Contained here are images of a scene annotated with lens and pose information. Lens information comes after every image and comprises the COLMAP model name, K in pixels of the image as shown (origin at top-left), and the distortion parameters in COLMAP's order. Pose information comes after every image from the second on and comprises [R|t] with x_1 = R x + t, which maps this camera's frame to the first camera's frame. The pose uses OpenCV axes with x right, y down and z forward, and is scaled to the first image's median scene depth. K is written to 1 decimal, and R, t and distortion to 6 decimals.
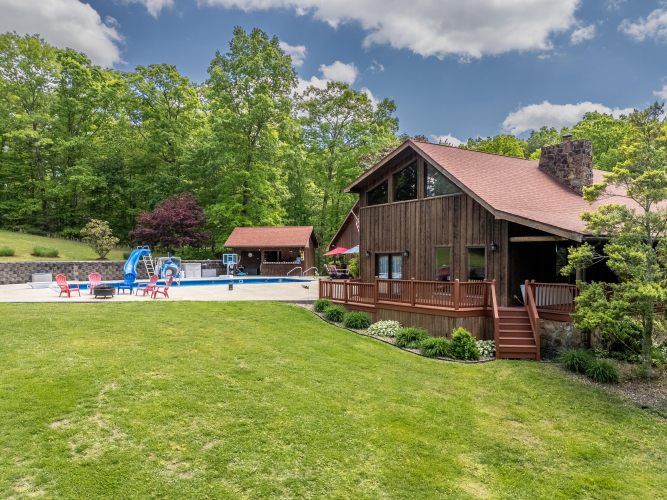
lens RADIAL K [[468.4, 0, 332.6], [0, 468.4, 269.9], [0, 0, 1]] dist [-0.008927, -0.004107]
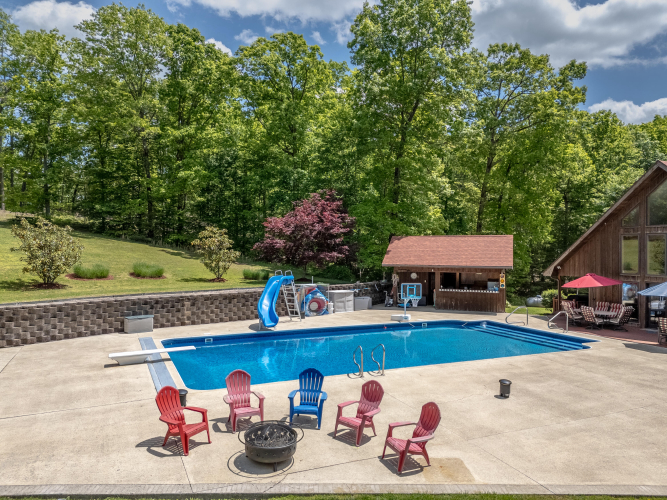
lens RADIAL K [[468.4, 0, 333.6], [0, 468.4, 250.2], [0, 0, 1]] dist [-0.008927, -0.004107]
pose [[0.983314, 0.008145, -0.181736, -0.179277], [-0.014537, 0.999321, -0.033866, -0.047892], [0.181336, 0.035943, 0.982764, 0.303533]]
